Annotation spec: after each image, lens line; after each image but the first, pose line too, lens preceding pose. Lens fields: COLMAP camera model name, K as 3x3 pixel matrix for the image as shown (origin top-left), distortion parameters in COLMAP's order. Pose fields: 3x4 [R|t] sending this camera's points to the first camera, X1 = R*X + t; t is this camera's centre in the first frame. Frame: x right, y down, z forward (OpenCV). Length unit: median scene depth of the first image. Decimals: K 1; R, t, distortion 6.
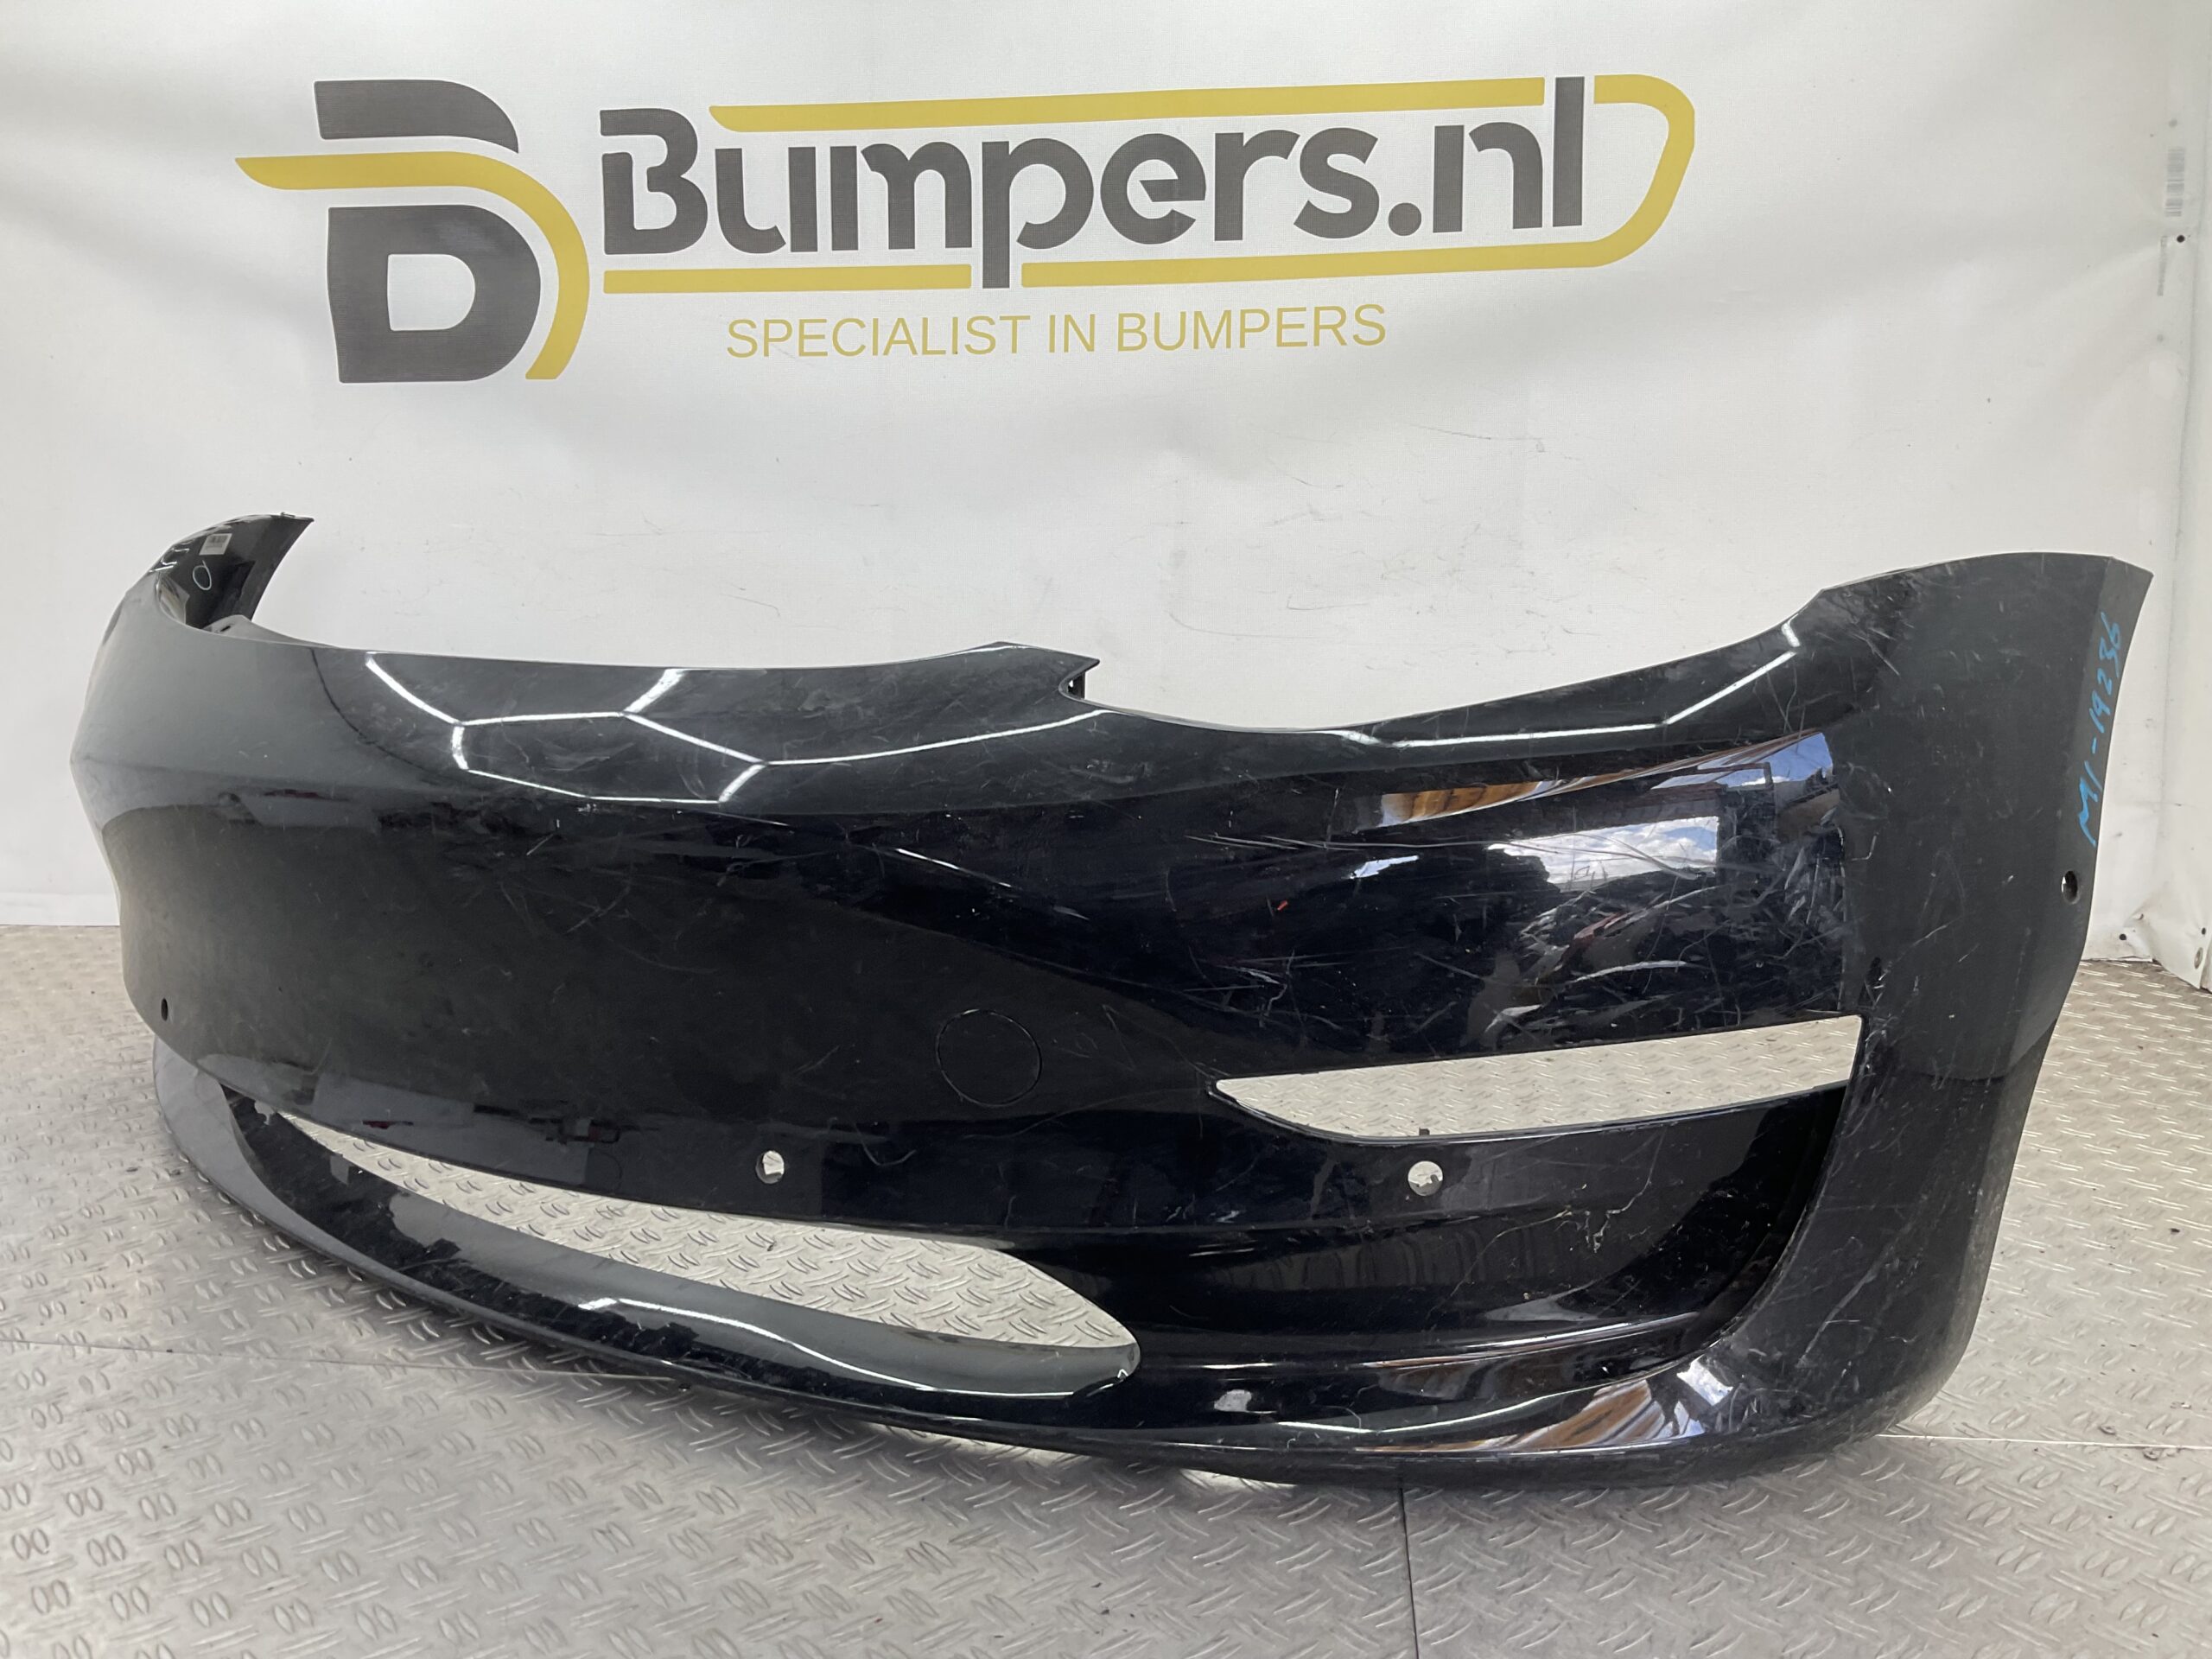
lens RADIAL K [[1835.9, 0, 1106.0], [0, 1835.9, 829.5], [0, 0, 1]] dist [0.138130, -0.316599]
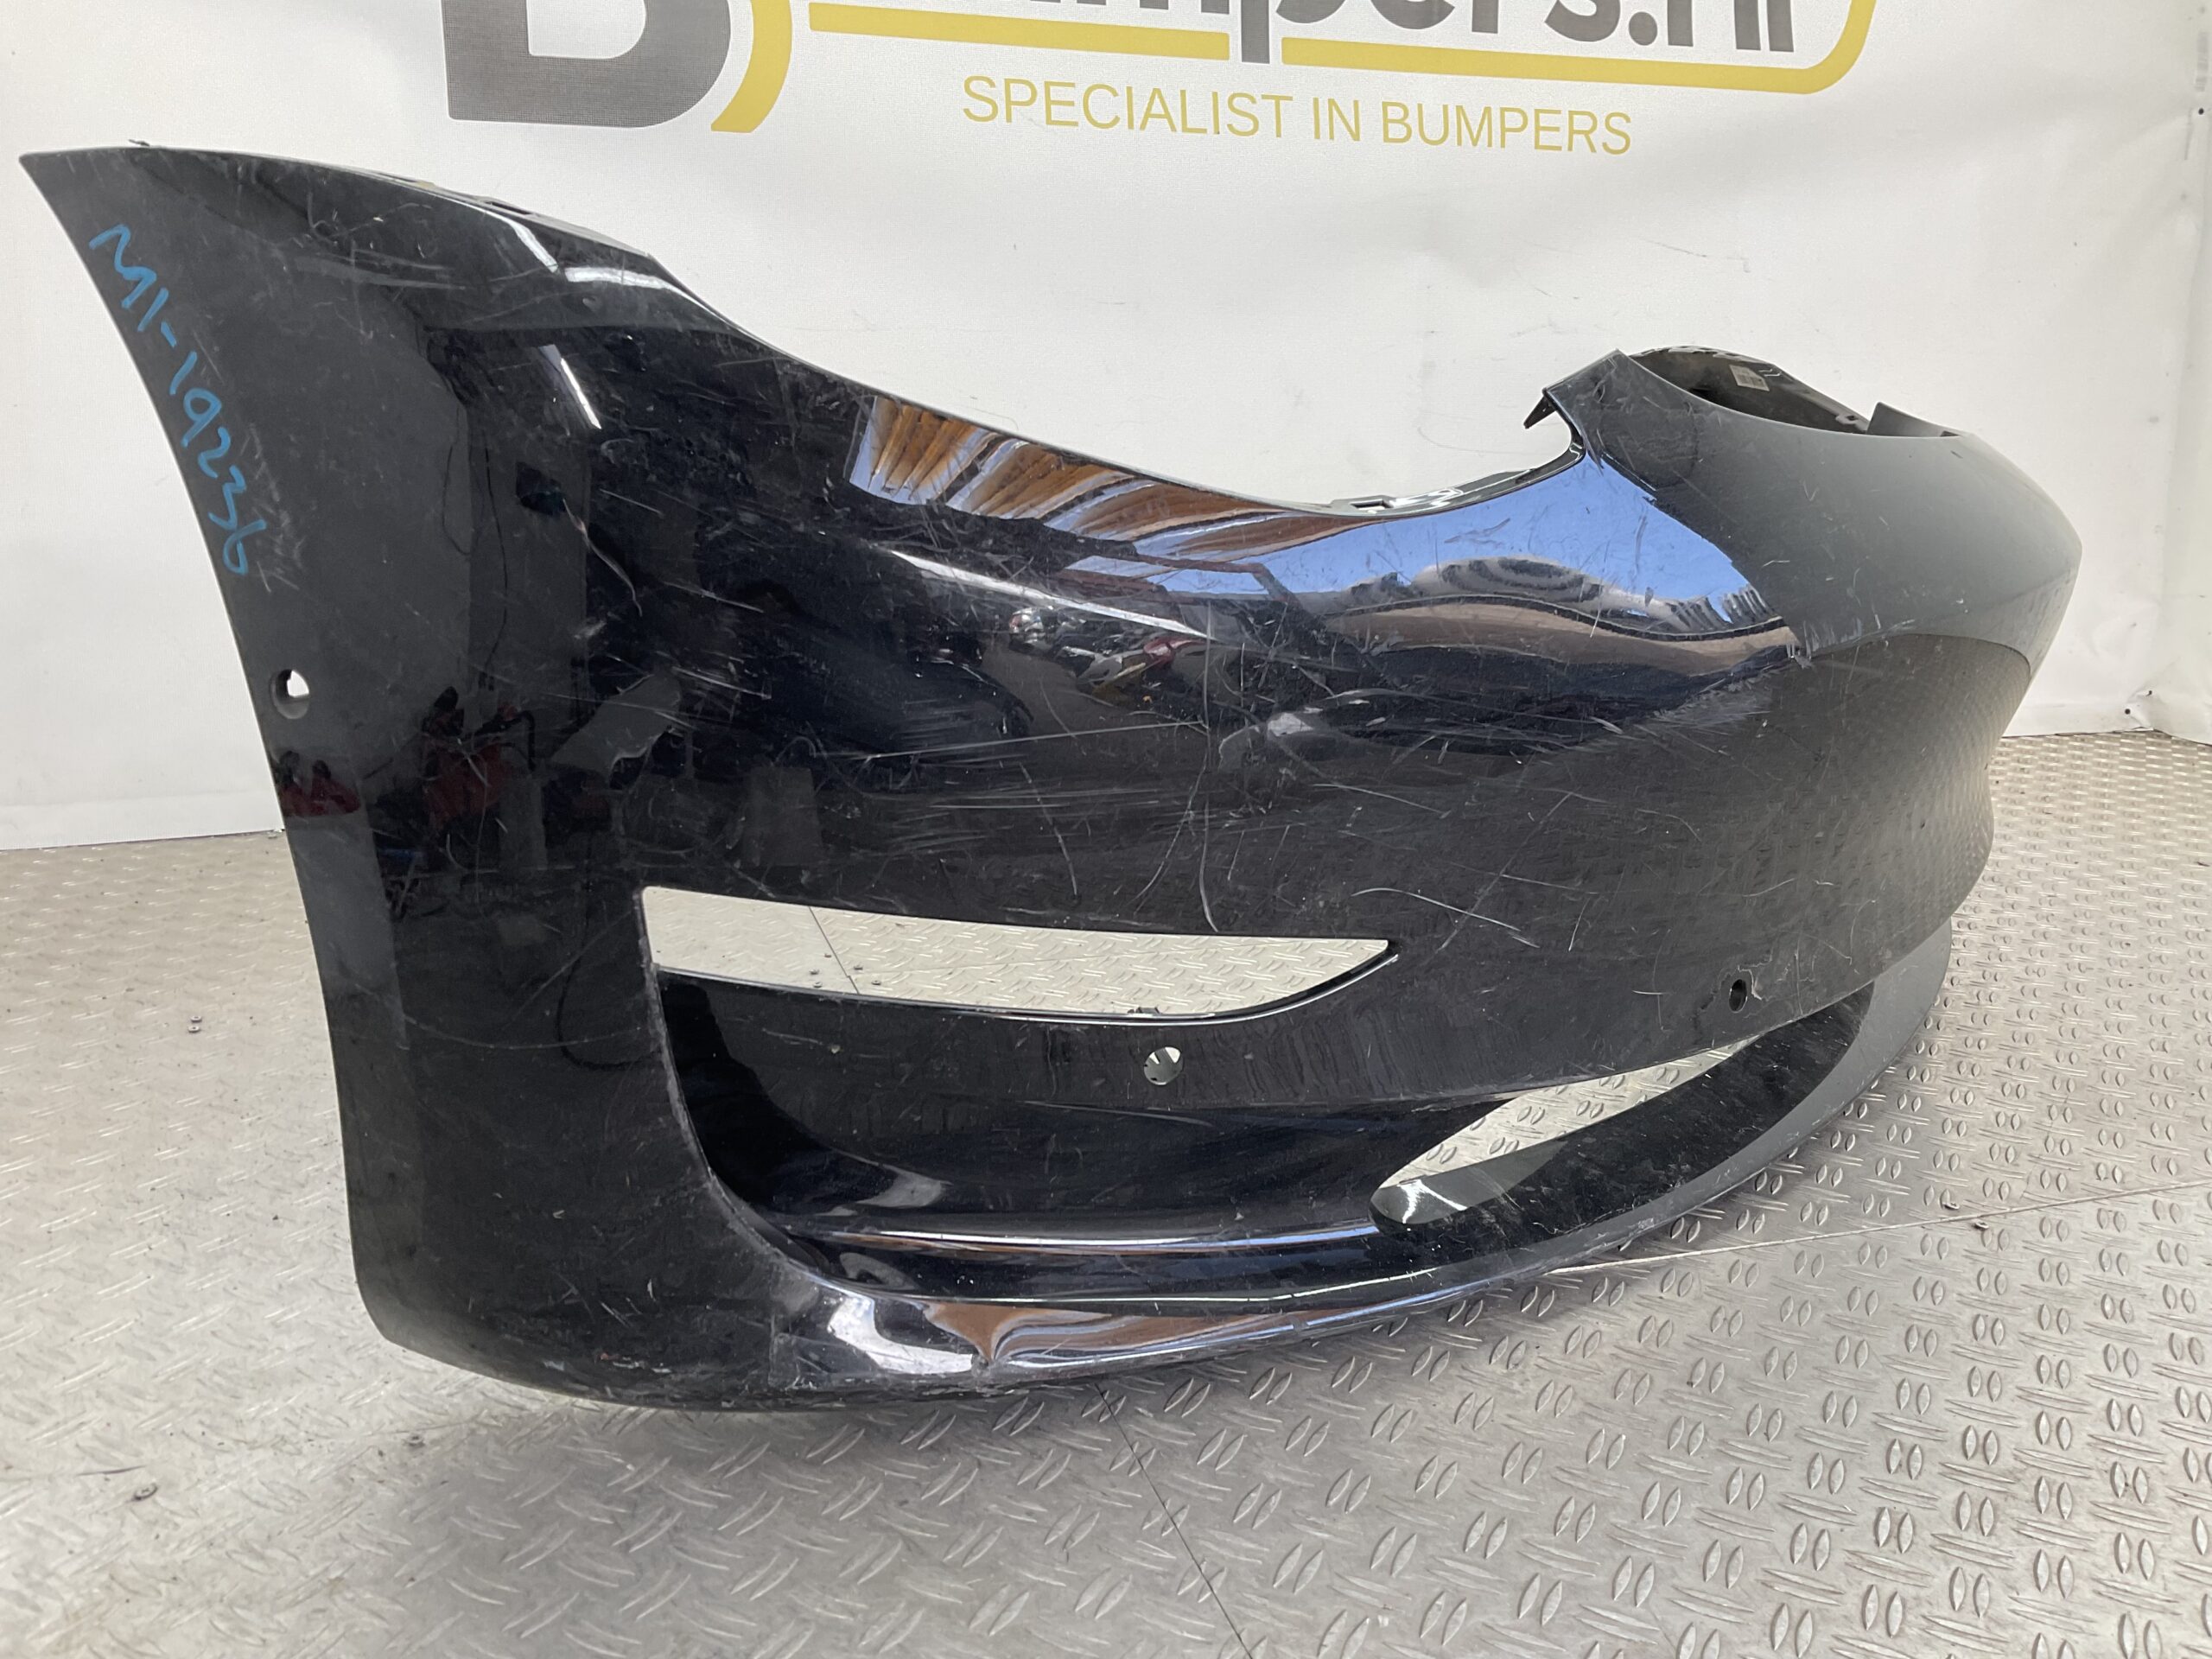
lens RADIAL K [[1853.5, 0, 1106.0], [0, 1853.5, 829.5], [0, 0, 1]] dist [0.085812, -0.182070]
pose [[0.911127, -0.077550, 0.404763, -0.530599], [0.047638, 0.995371, 0.083471, 0.001287], [-0.409362, -0.056771, 0.910604, 0.177726]]
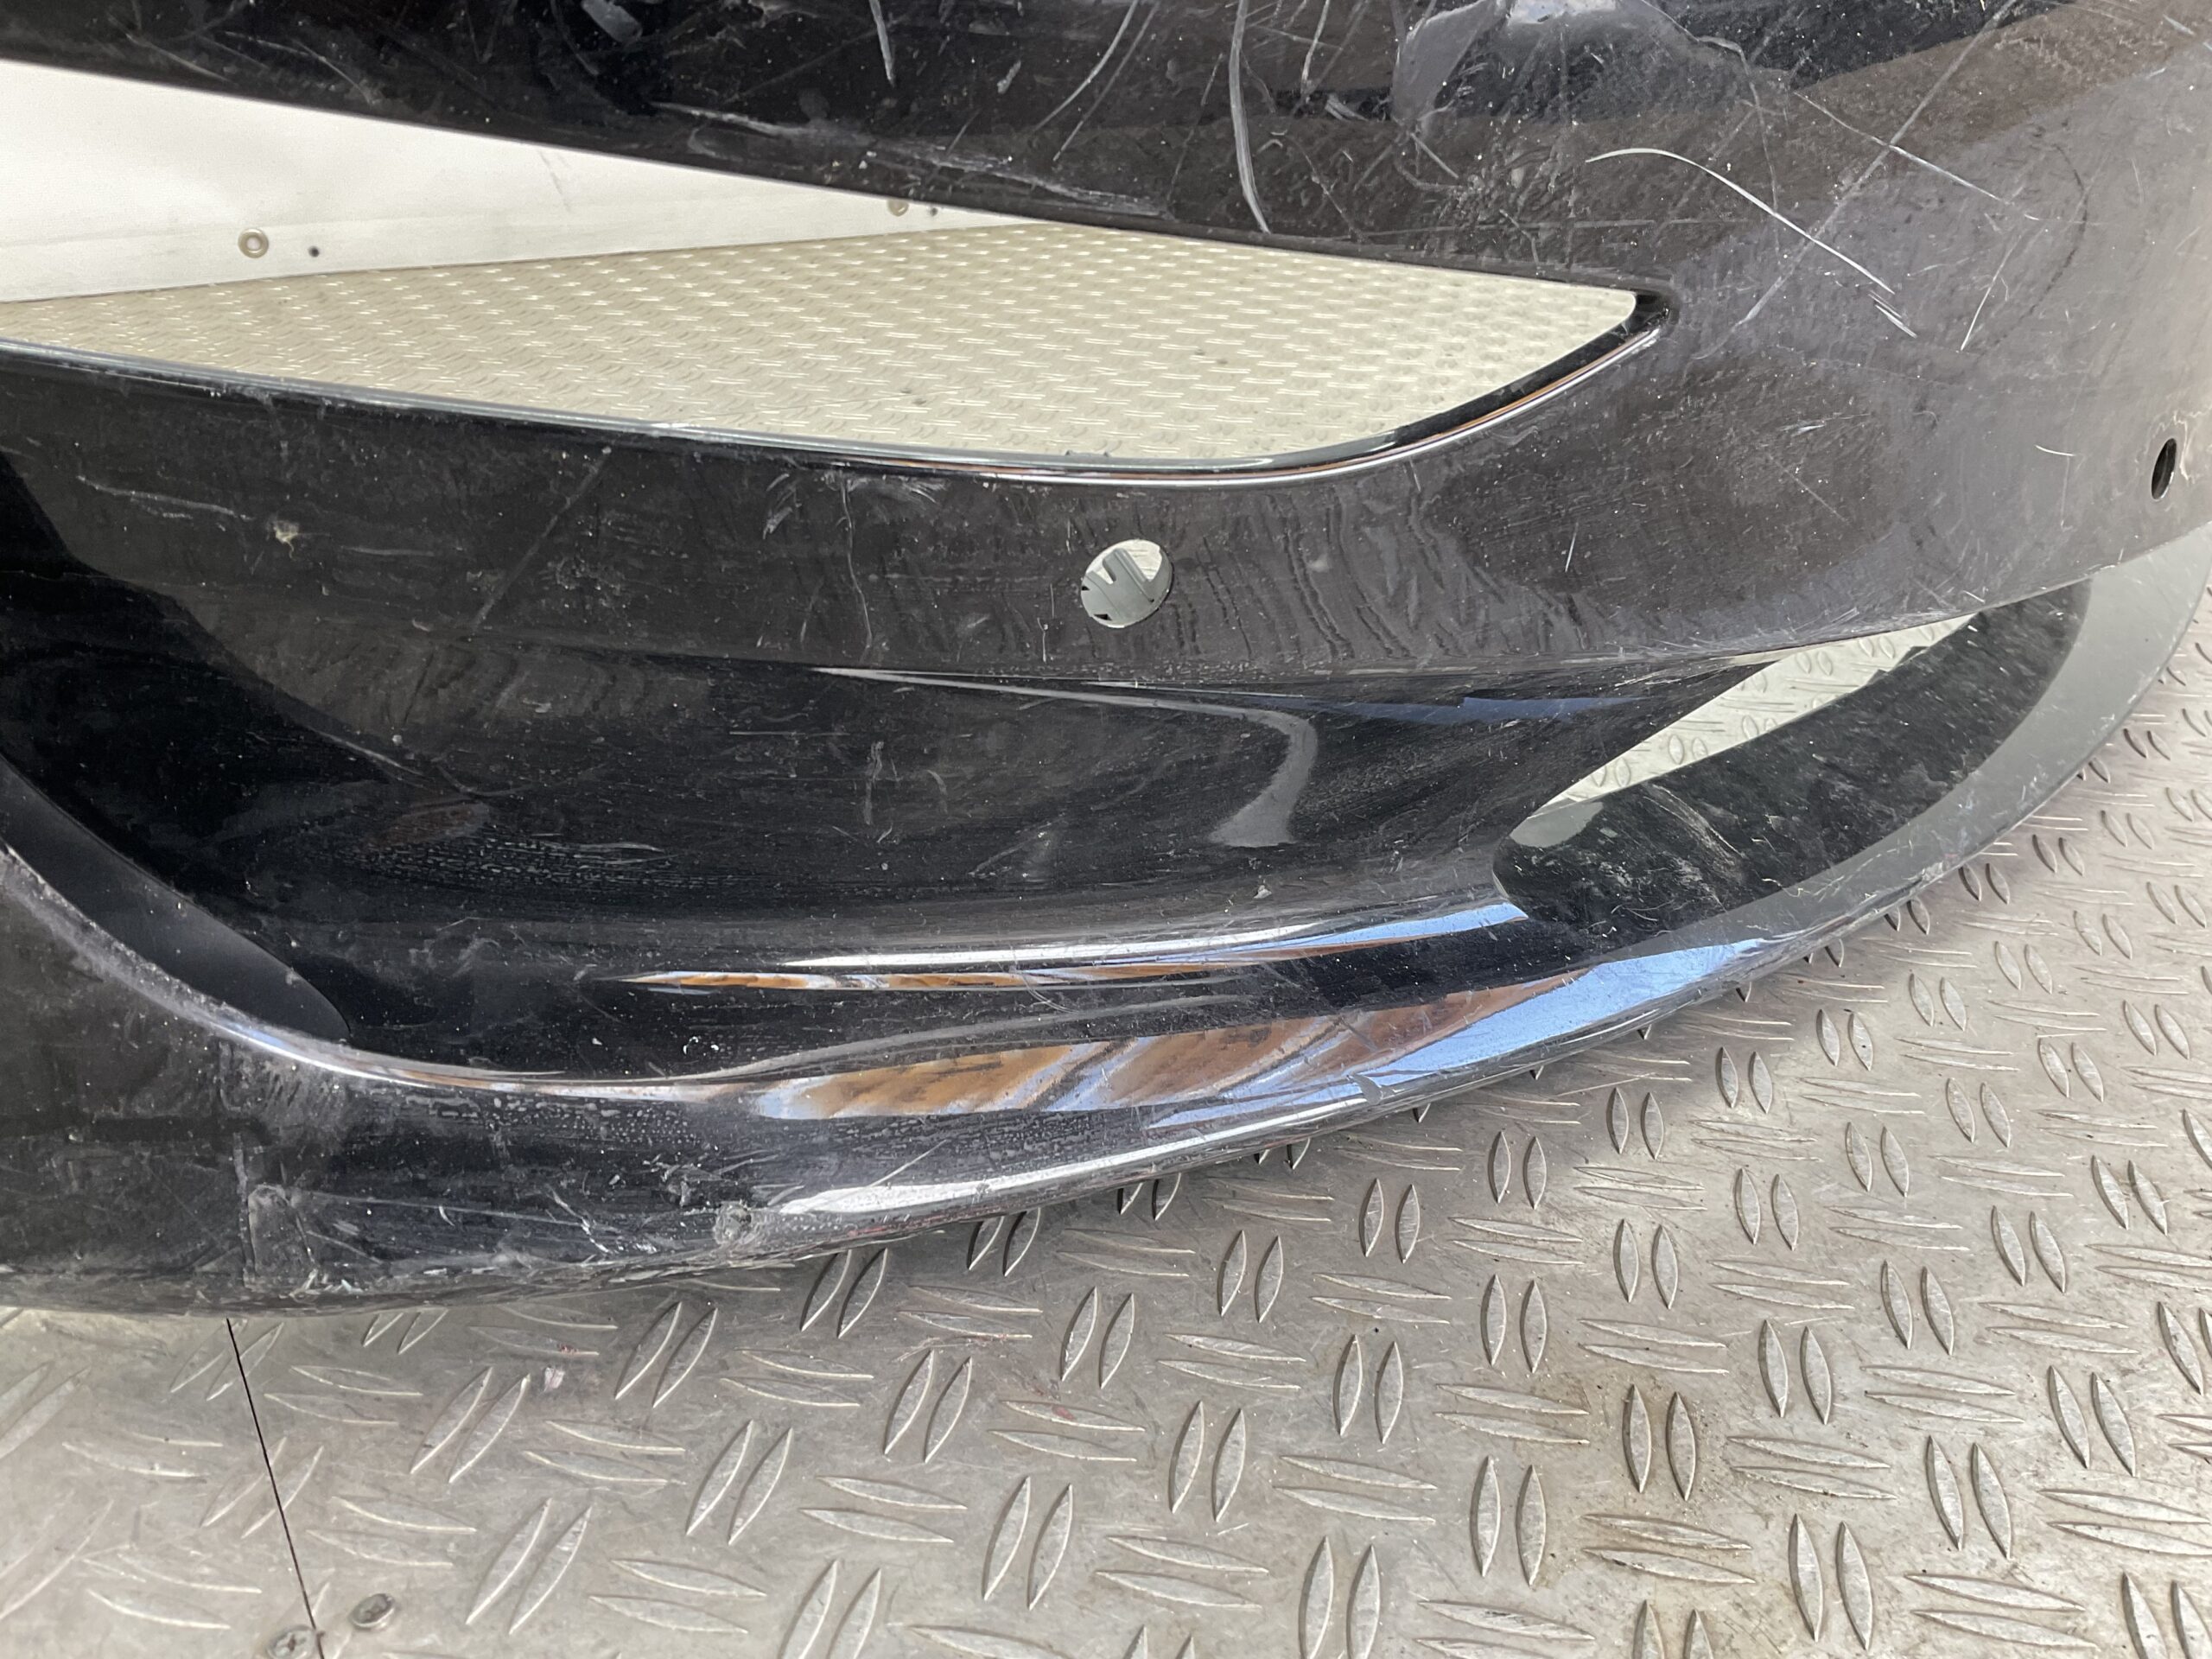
lens RADIAL K [[1853.5, 0, 1106.0], [0, 1853.5, 829.5], [0, 0, 1]] dist [0.085812, -0.182070]
pose [[0.893967, -0.172469, 0.413616, -0.443842], [0.043475, 0.951999, 0.302999, 0.051994], [-0.446020, -0.252889, 0.858553, 0.368365]]
